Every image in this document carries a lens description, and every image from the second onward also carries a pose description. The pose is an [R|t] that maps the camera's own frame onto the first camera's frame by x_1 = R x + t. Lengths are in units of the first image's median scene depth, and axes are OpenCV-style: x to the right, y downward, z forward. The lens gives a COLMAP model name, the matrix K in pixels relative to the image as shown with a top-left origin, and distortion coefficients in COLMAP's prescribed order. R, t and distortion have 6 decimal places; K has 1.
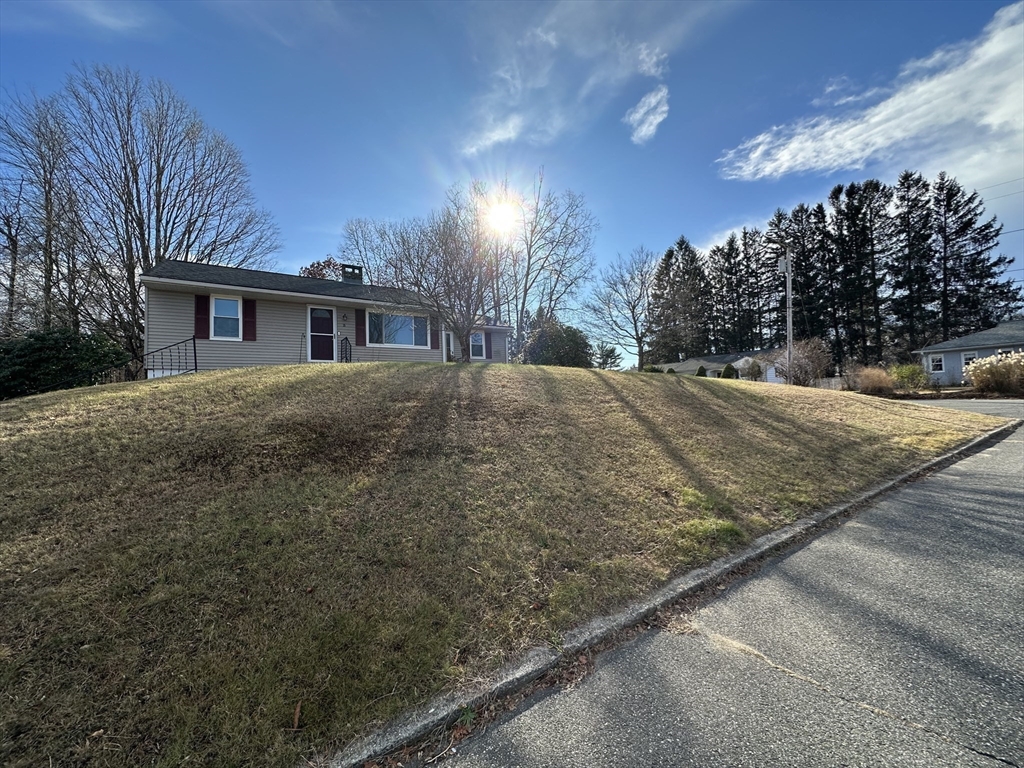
lens RADIAL K [[409.0, 0, 512.0], [0, 409.0, 384.0], [0, 0, 1]] dist [-0.000349, -0.000147]
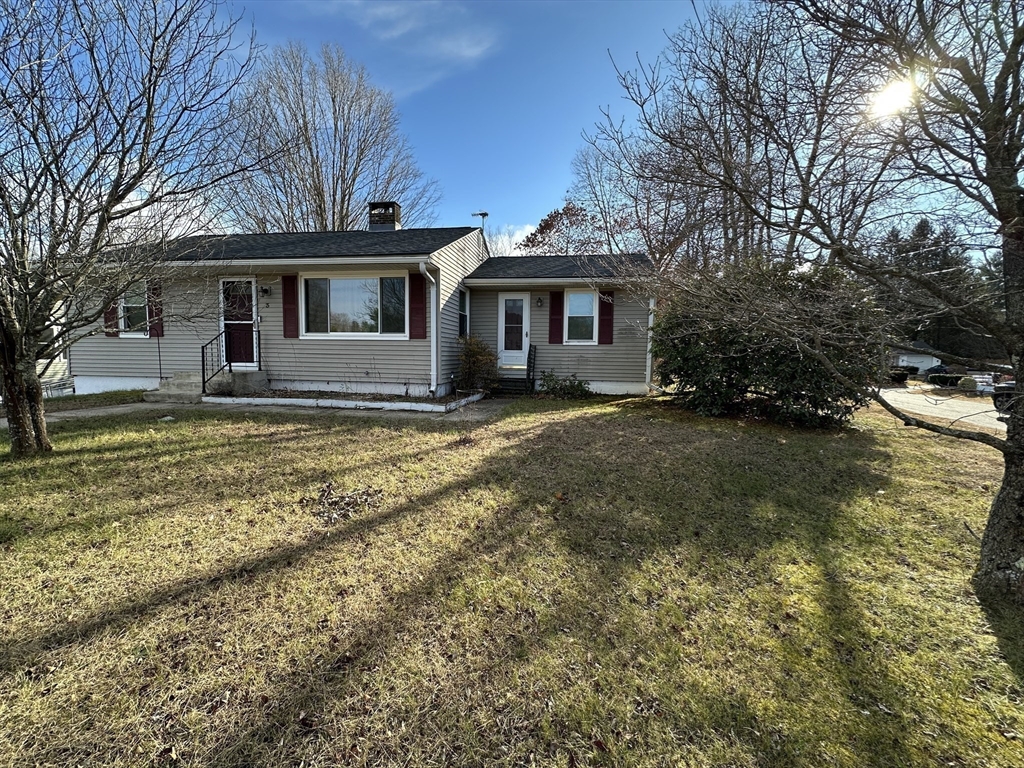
lens RADIAL K [[409.0, 0, 512.0], [0, 409.0, 384.0], [0, 0, 1]] dist [-0.000349, -0.000147]
pose [[0.726582, 0.083199, -0.682023, 0.244826], [-0.007810, 0.993577, 0.112886, -0.087713], [0.687035, -0.076694, 0.722566, 0.712060]]
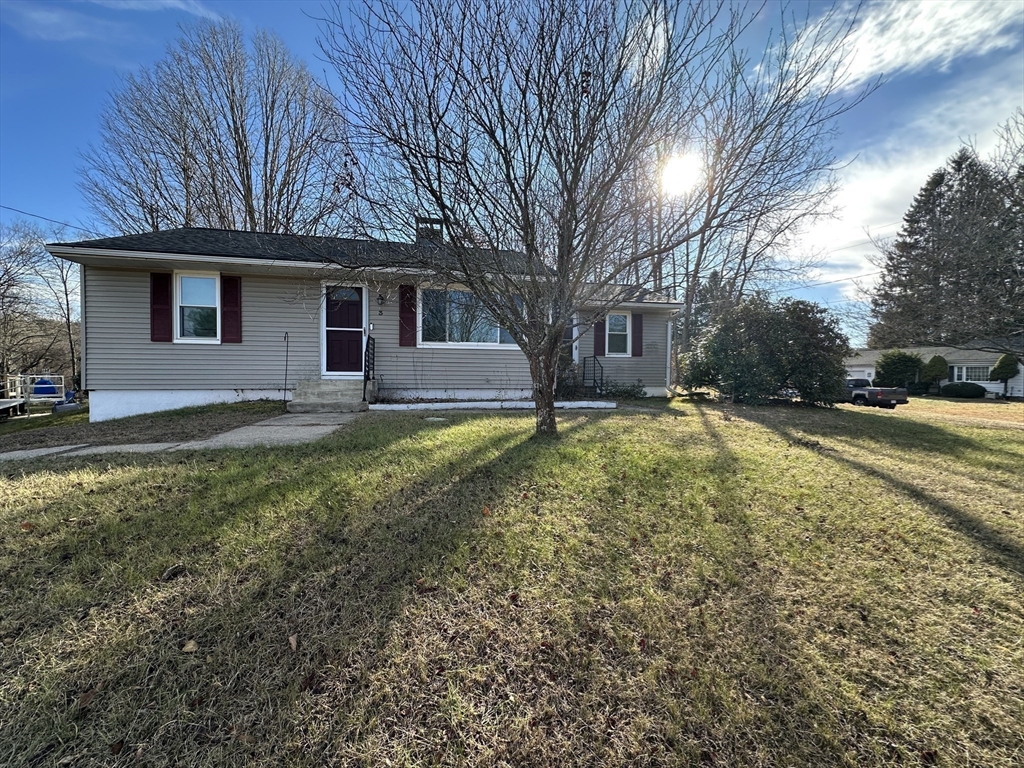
lens RADIAL K [[409.0, 0, 512.0], [0, 409.0, 384.0], [0, 0, 1]] dist [-0.000349, -0.000147]
pose [[0.931152, 0.050896, -0.361062, -0.008798], [-0.025064, 0.996803, 0.075871, -0.079853], [0.363769, -0.061598, 0.929450, 0.449838]]
